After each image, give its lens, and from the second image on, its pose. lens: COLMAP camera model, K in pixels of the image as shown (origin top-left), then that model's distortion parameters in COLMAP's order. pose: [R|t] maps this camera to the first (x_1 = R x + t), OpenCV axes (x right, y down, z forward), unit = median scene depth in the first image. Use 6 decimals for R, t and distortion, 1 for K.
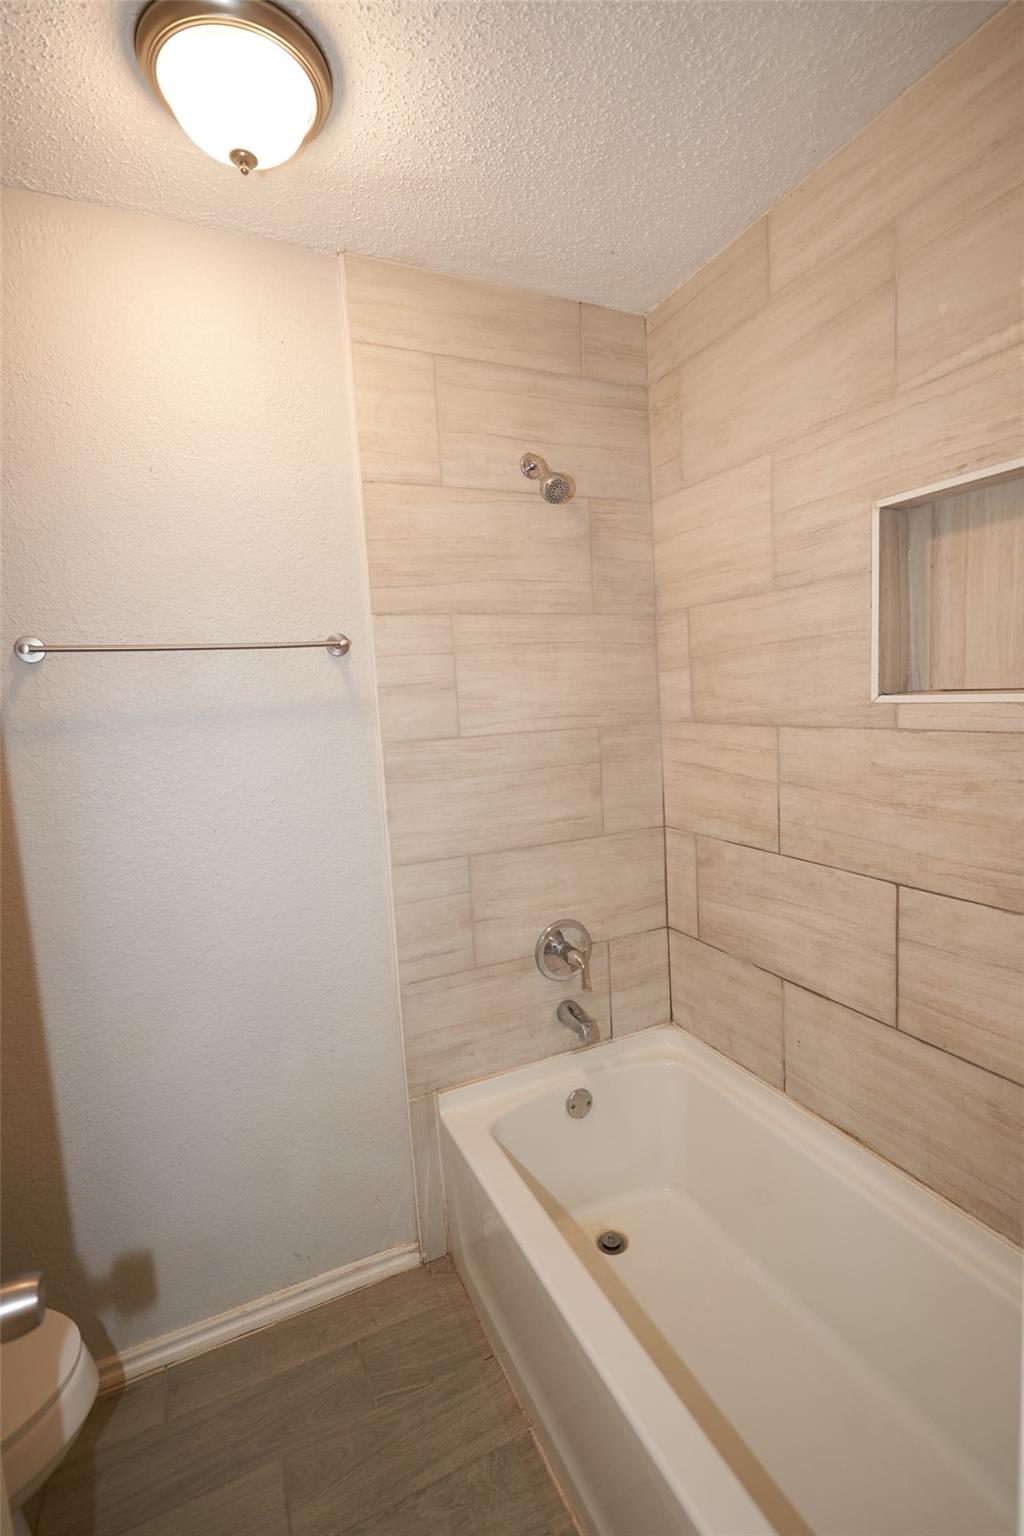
lens RADIAL K [[709.7, 0, 514.6], [0, 709.7, 768.5], [0, 0, 1]] dist [-0.004263, 0.002796]
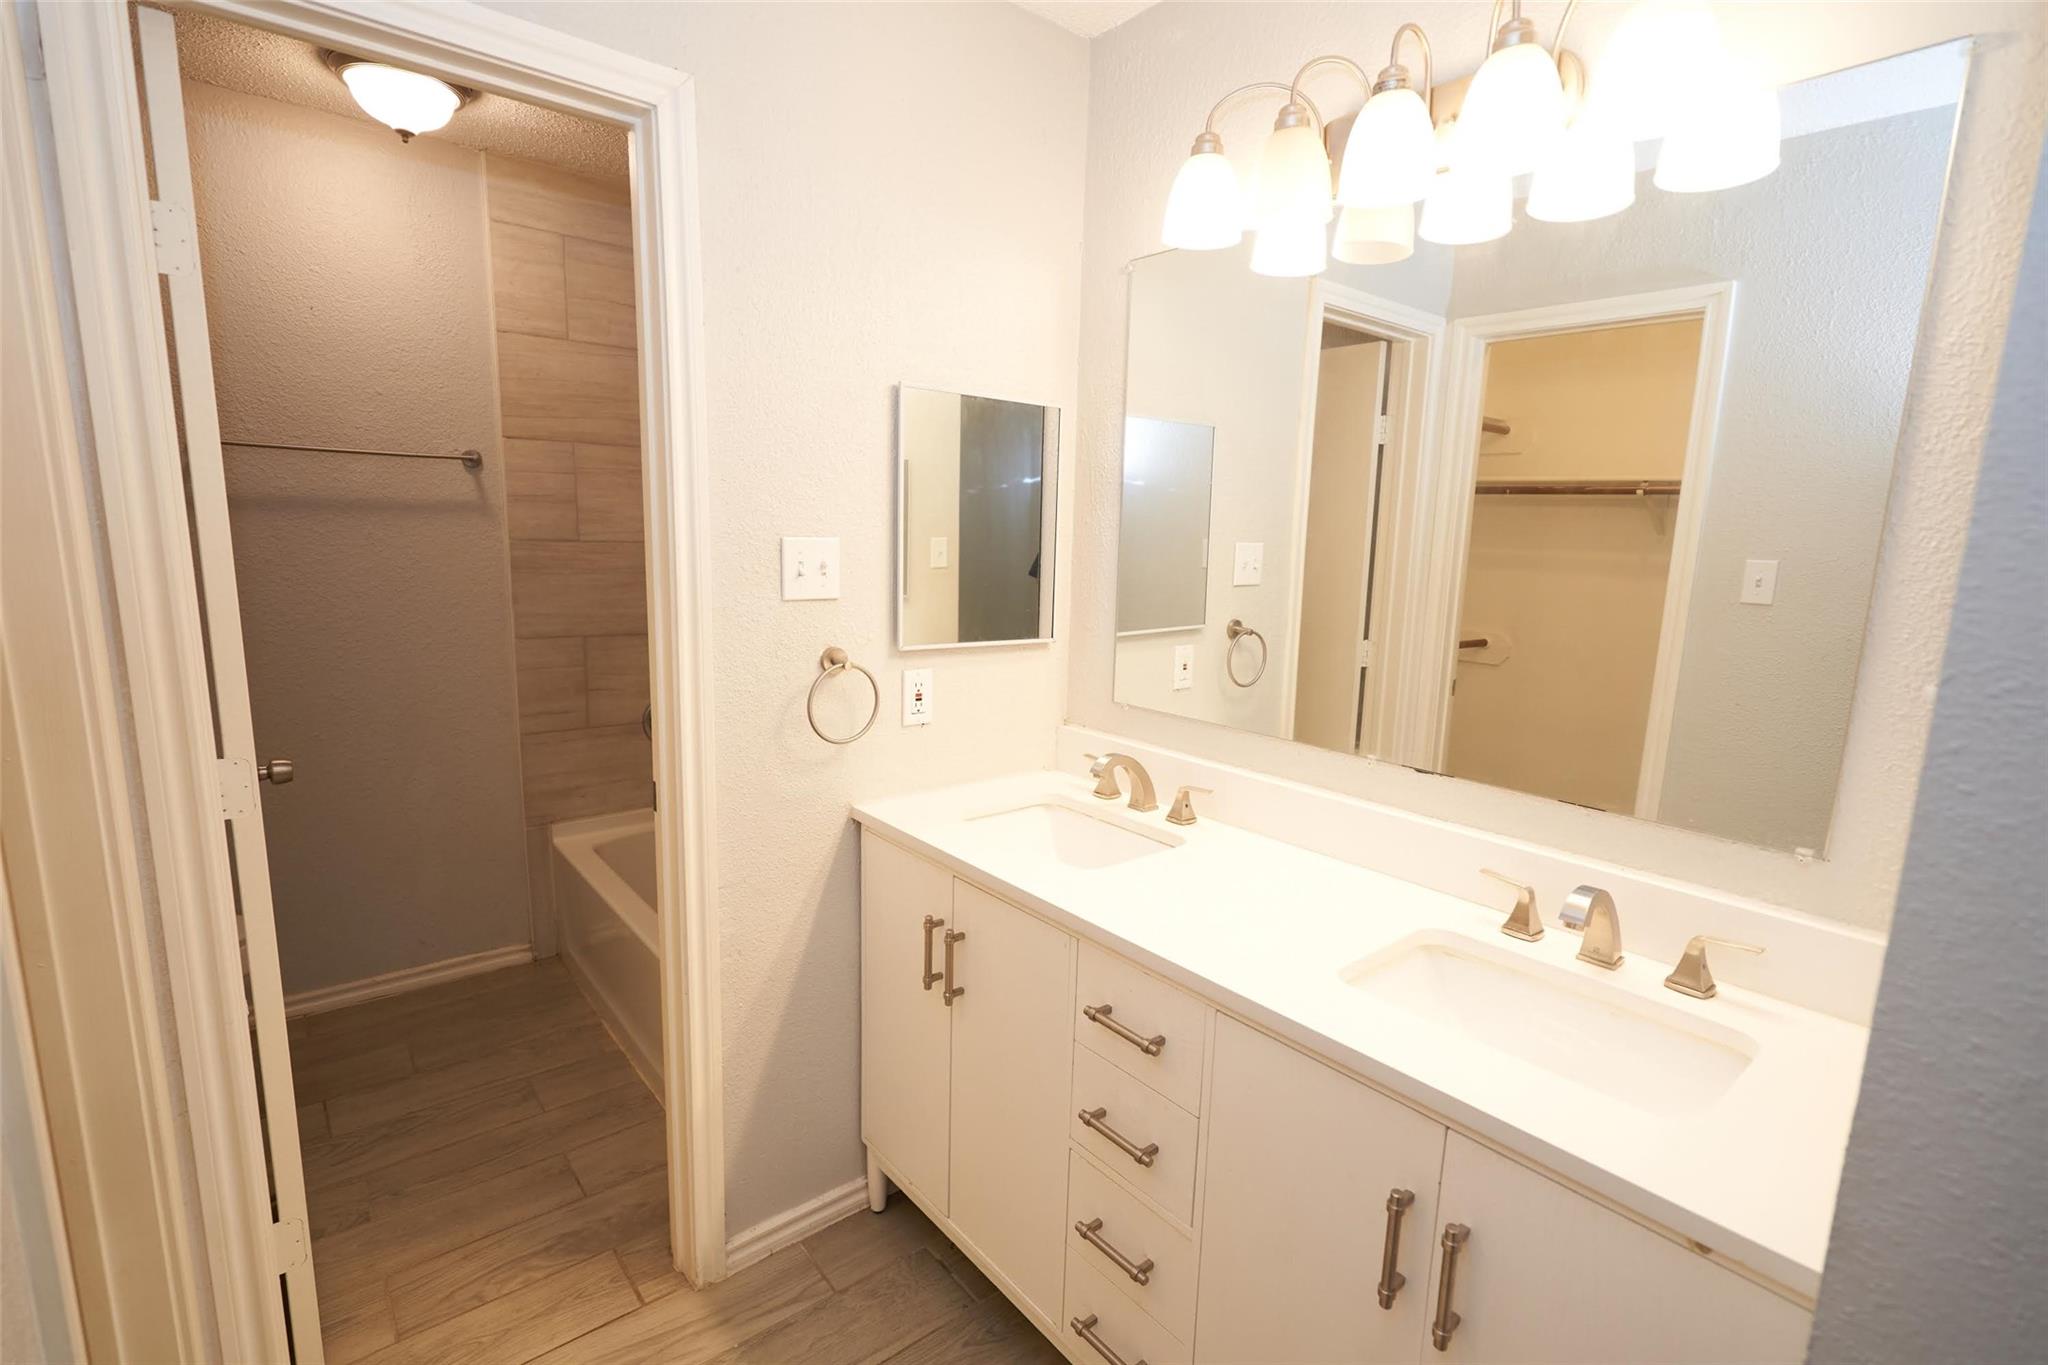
lens RADIAL K [[946.3, 0, 1016.8], [0, 946.3, 680.4], [0, 0, 1]] dist [-0.004263, 0.002796]
pose [[0.963805, 0.044634, 0.262844, 0.247618], [-0.061765, 0.996446, 0.057277, 0.059788], [-0.259353, -0.071438, 0.963137, -0.854918]]
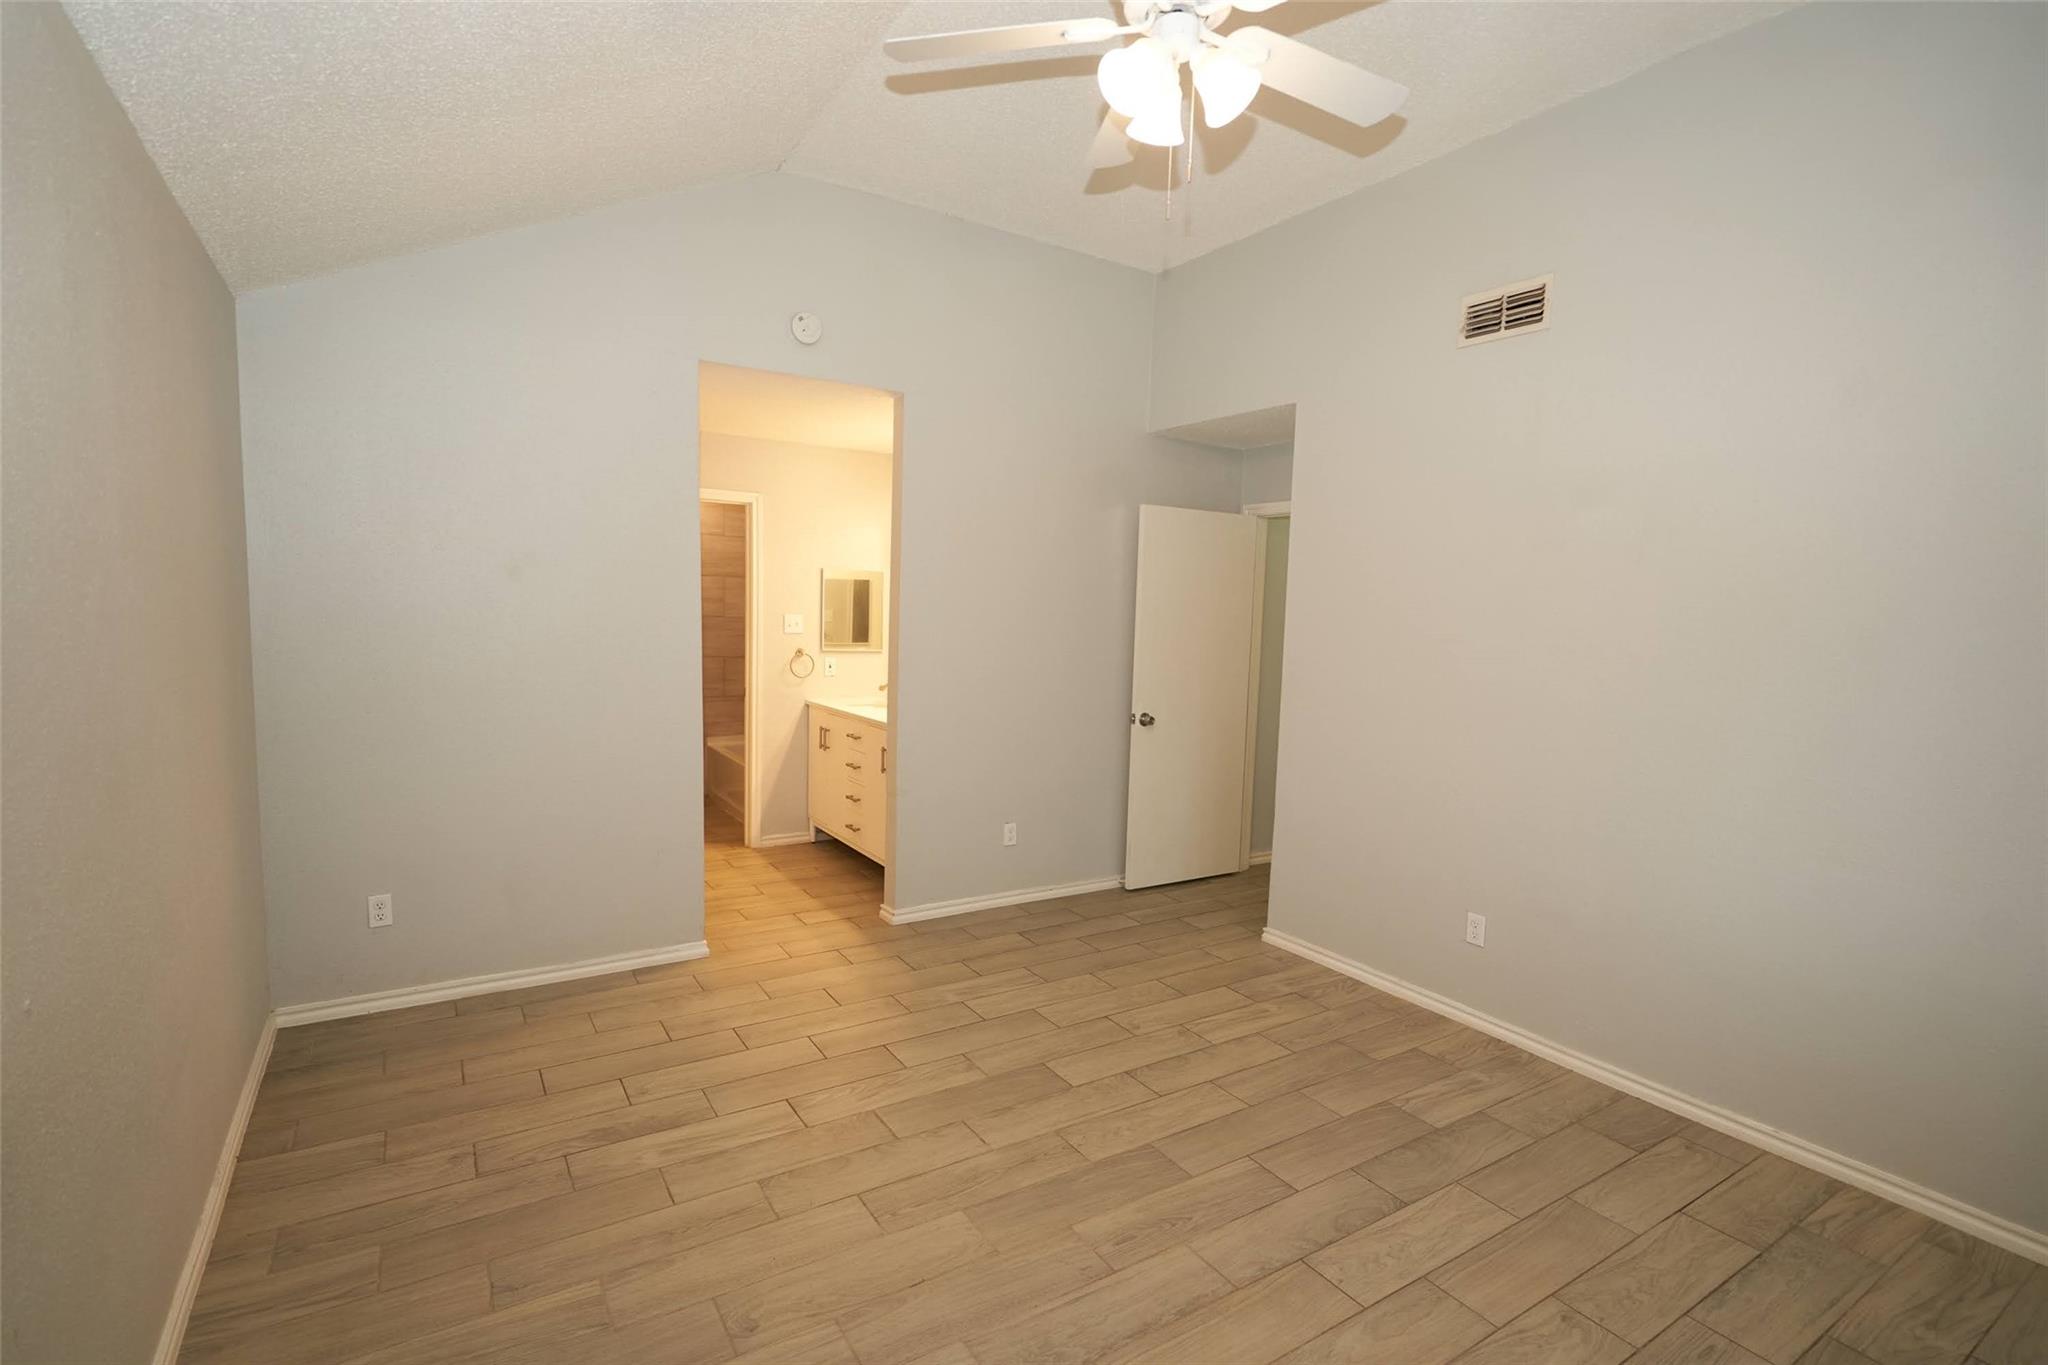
lens RADIAL K [[946.3, 0, 1017.2], [0, 946.3, 670.0], [0, 0, 1]] dist [-0.004263, 0.002796]
pose [[0.985912, 0.079259, 0.147291, 0.596849], [-0.075716, 0.996692, -0.029518, 0.213395], [-0.149143, 0.017950, 0.988653, -3.260363]]
